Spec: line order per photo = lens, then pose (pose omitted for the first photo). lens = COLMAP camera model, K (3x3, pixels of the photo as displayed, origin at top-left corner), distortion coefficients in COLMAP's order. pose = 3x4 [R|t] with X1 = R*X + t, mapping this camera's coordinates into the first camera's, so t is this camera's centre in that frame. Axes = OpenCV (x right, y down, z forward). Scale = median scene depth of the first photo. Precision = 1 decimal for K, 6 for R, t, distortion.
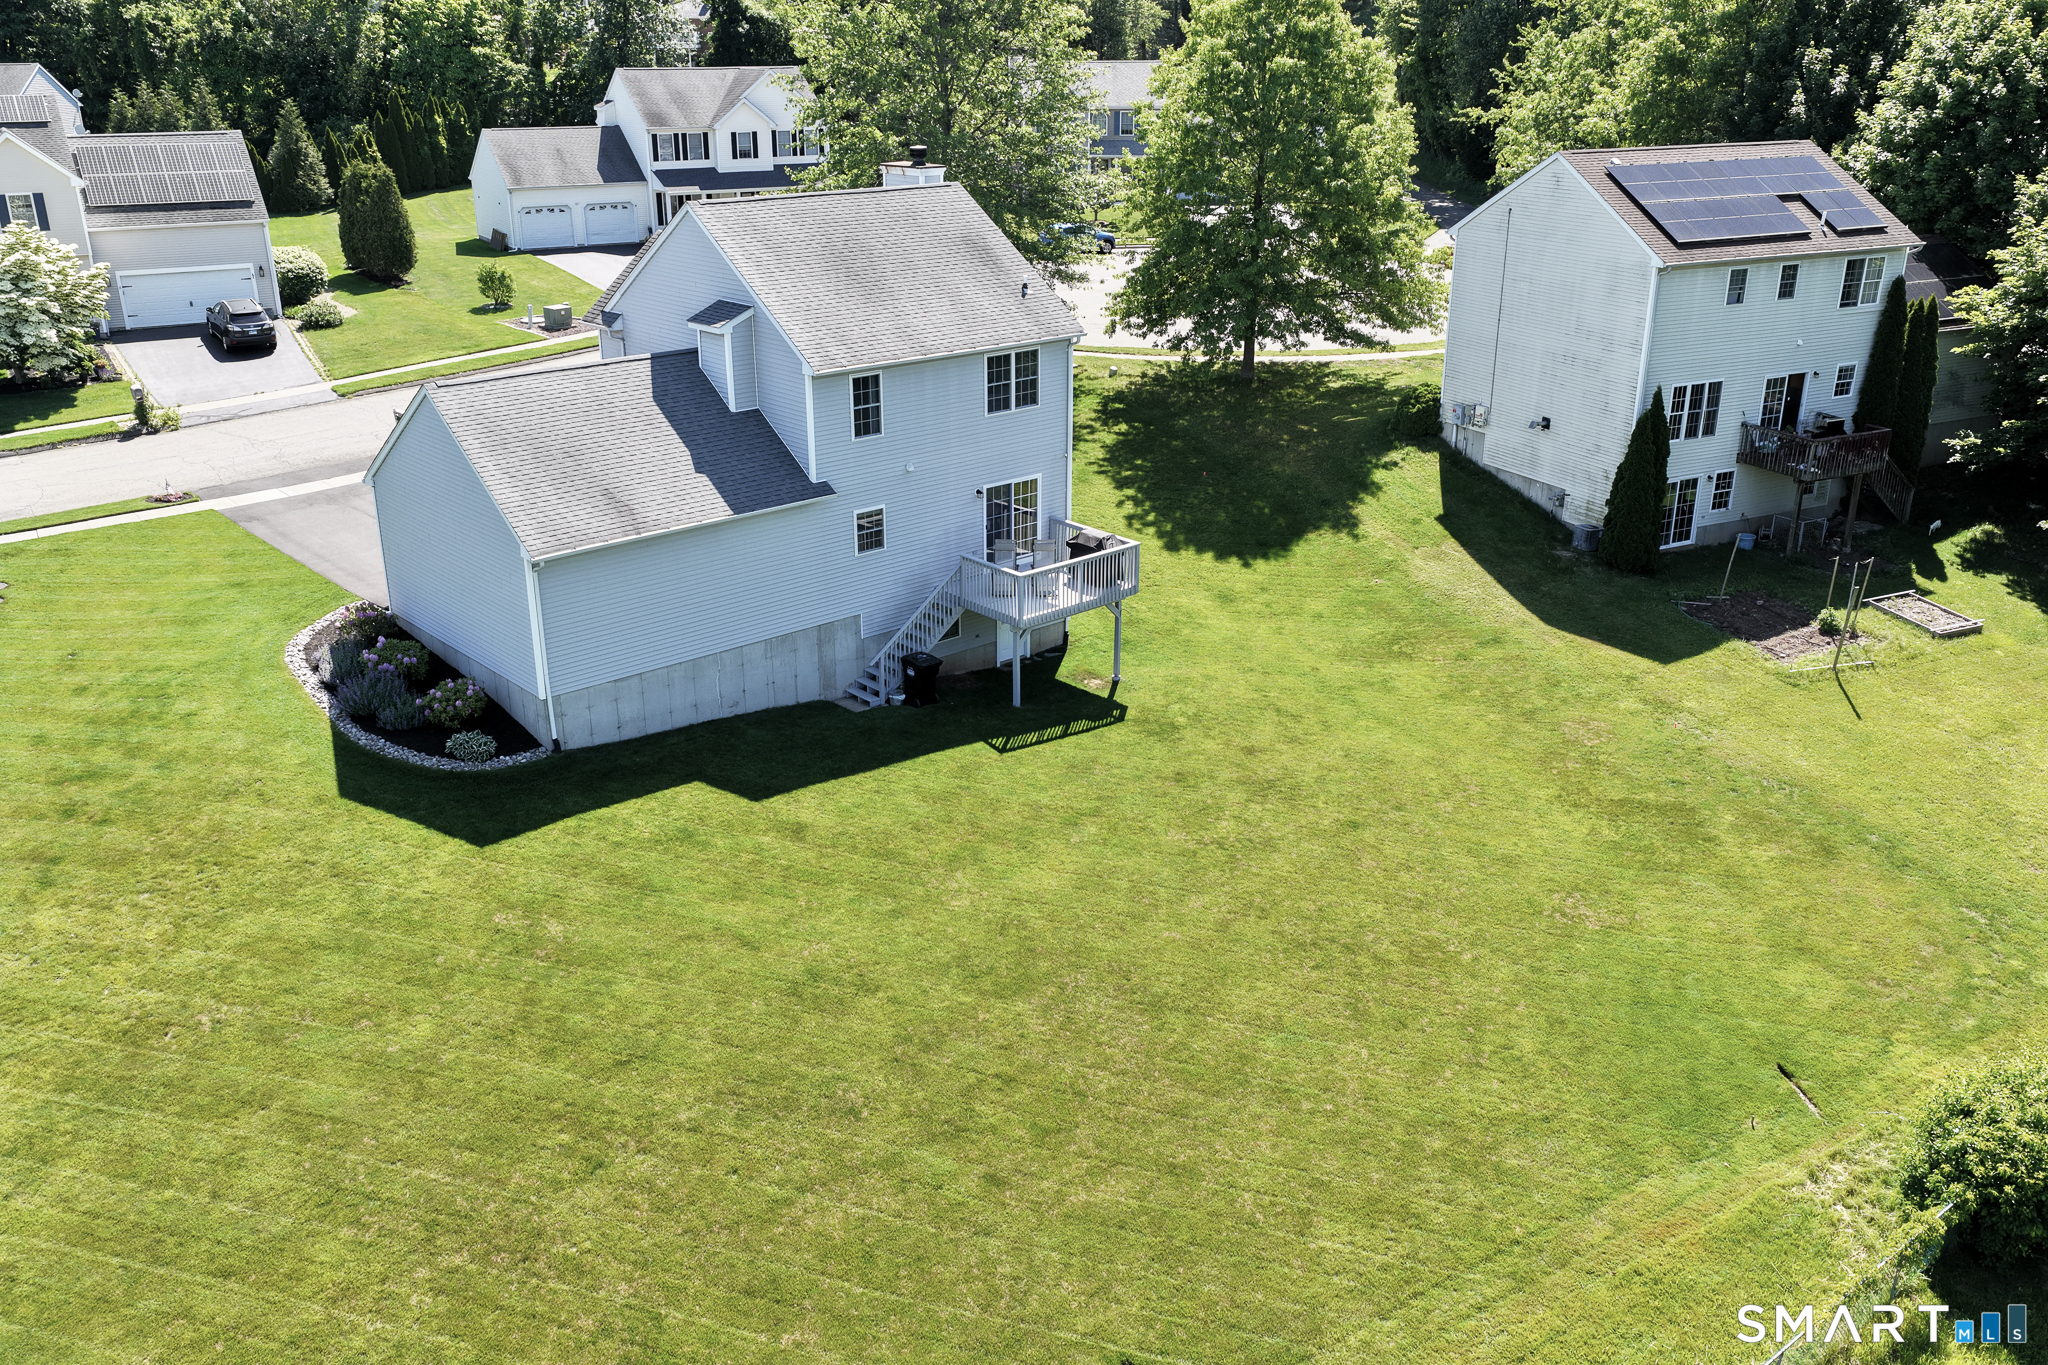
lens RADIAL K [[1693.6, 0, 1024.0], [0, 1693.6, 682.5], [0, 0, 1]] dist [0.003153, 0.004055]
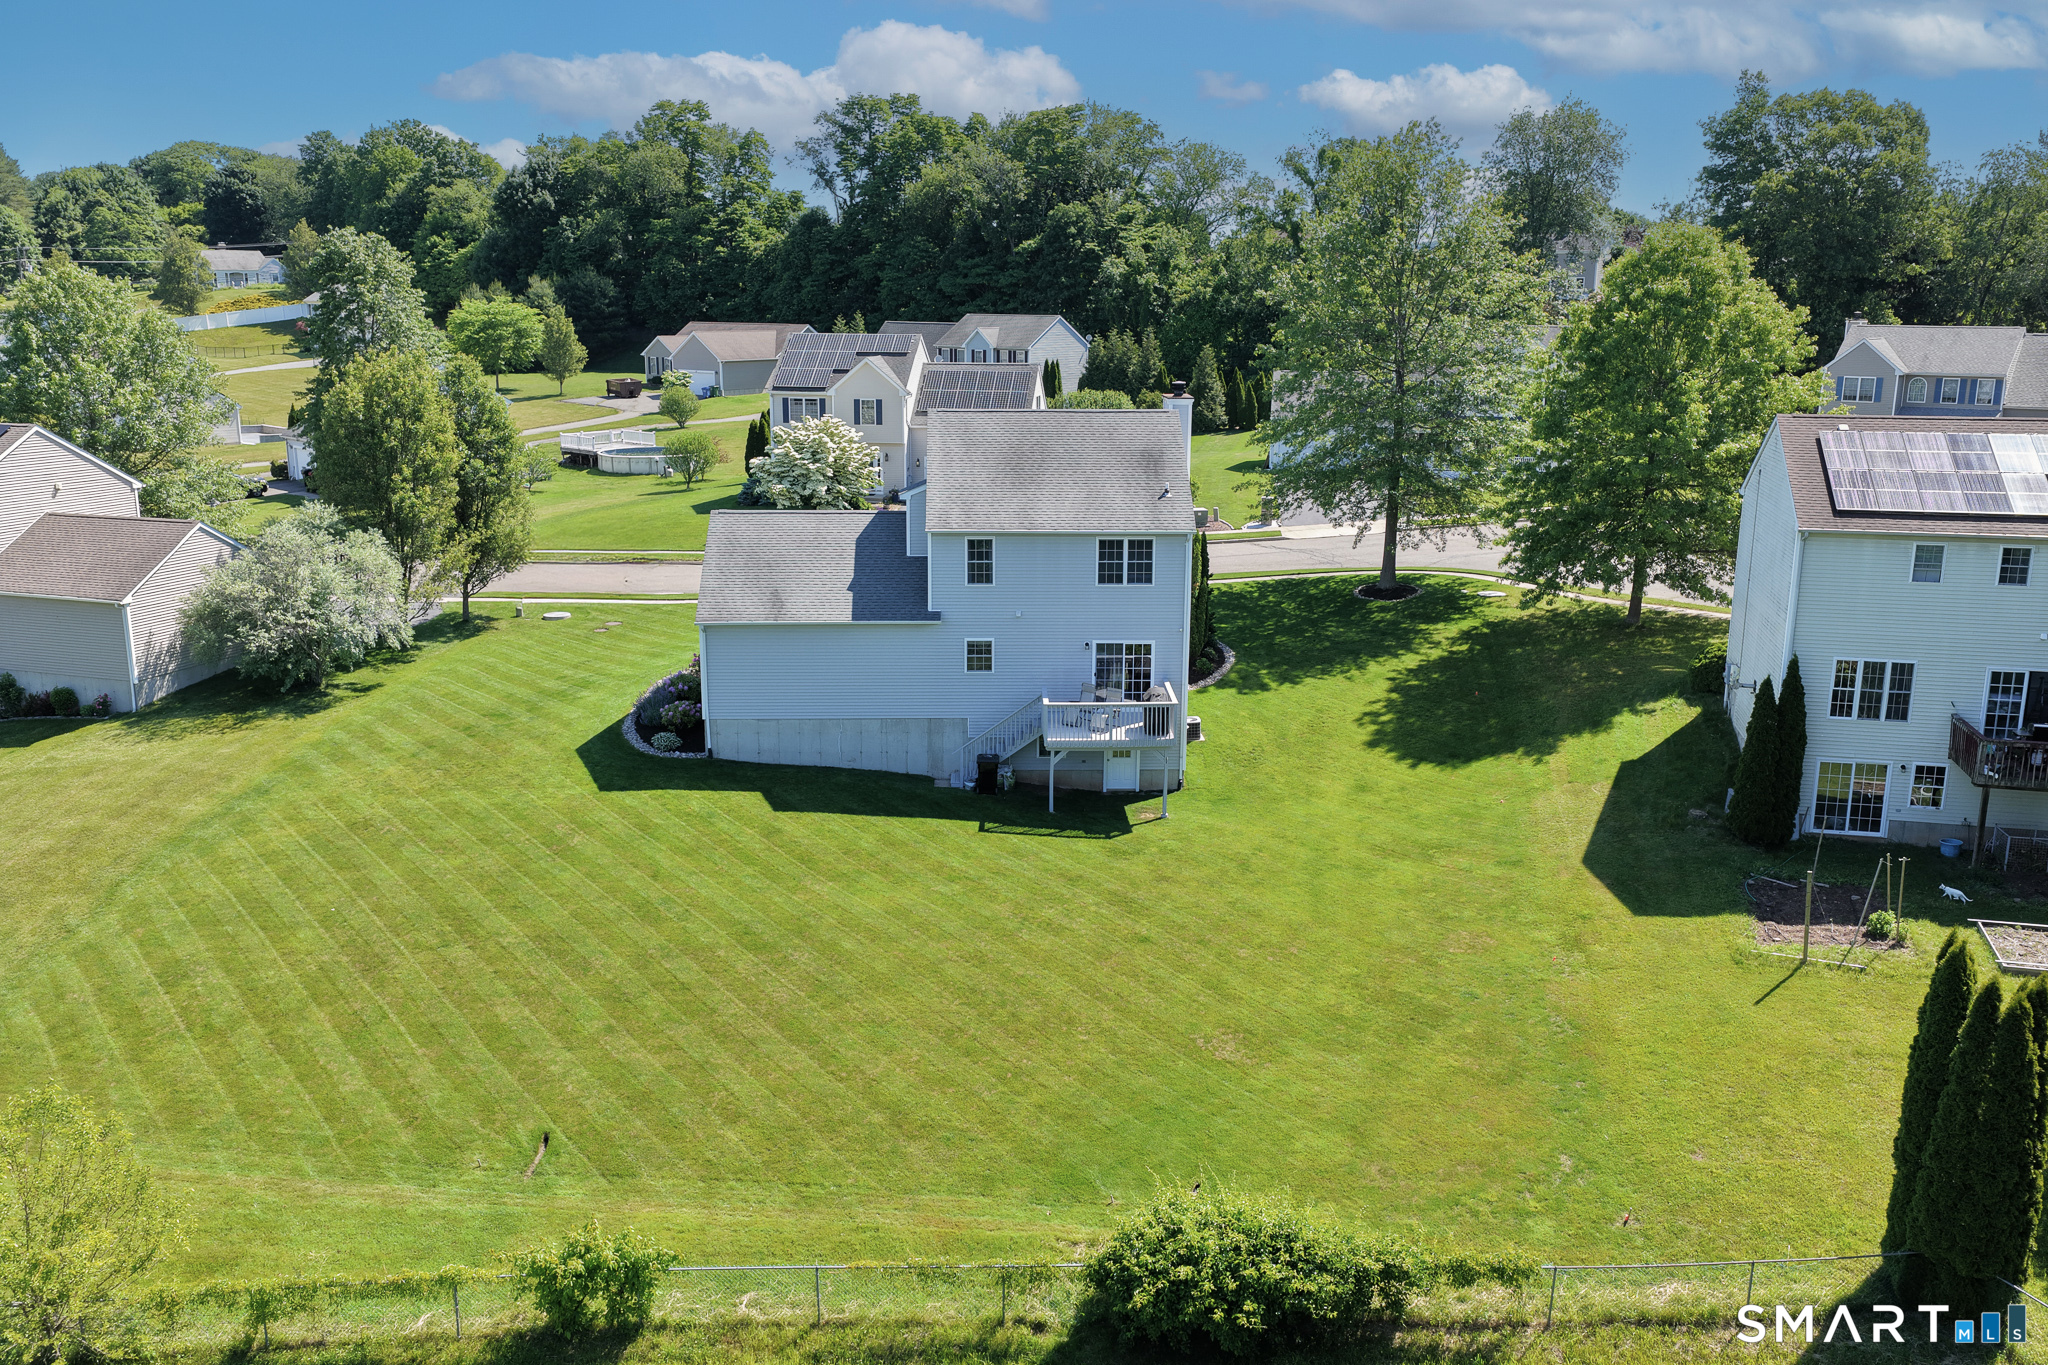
lens RADIAL K [[1693.6, 0, 1024.0], [0, 1693.6, 682.5], [0, 0, 1]] dist [0.003153, 0.004055]
pose [[0.766252, 0.149085, -0.625006, 0.737020], [-0.235452, 0.970199, -0.057236, -0.002235], [0.597847, 0.191016, 0.778519, -0.001641]]
